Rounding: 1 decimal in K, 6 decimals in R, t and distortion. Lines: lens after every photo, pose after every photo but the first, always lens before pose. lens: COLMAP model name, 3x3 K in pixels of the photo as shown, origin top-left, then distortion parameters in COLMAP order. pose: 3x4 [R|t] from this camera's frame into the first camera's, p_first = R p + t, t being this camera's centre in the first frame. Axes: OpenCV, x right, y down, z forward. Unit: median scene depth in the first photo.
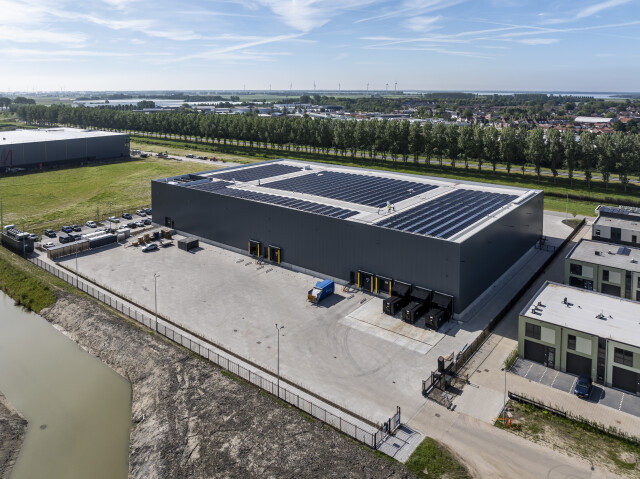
lens RADIAL K [[453.7, 0, 365.7], [0, 453.7, 225.9], [0, 0, 1]] dist [-0.026209, 0.003042]
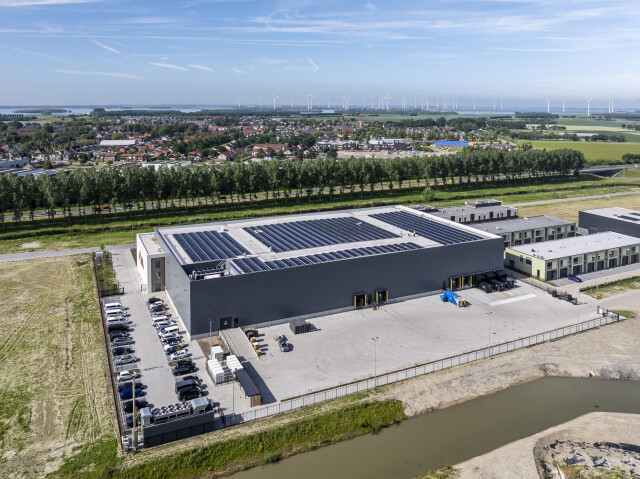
lens RADIAL K [[491.5, 0, 320.0], [0, 491.5, 239.5], [0, 0, 1]] dist [-0.024758, -0.002046]
pose [[0.490856, -0.232928, 0.839526, -0.965192], [0.249046, 0.960904, 0.120992, -0.198591], [-0.834887, 0.149691, 0.529676, 0.339079]]
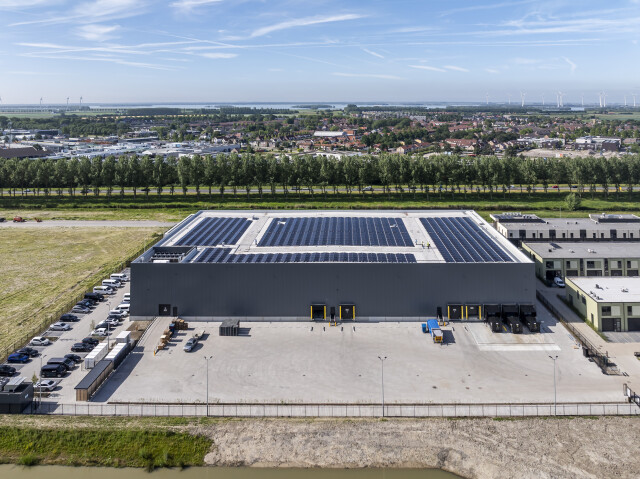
lens RADIAL K [[467.4, 0, 353.3], [0, 467.4, 177.9], [0, 0, 1]] dist [-0.028927, -0.000176]
pose [[0.811067, -0.097272, 0.576809, -0.565023], [0.170456, 0.982584, -0.073982, -0.111990], [-0.559567, 0.158325, 0.813522, 0.080053]]
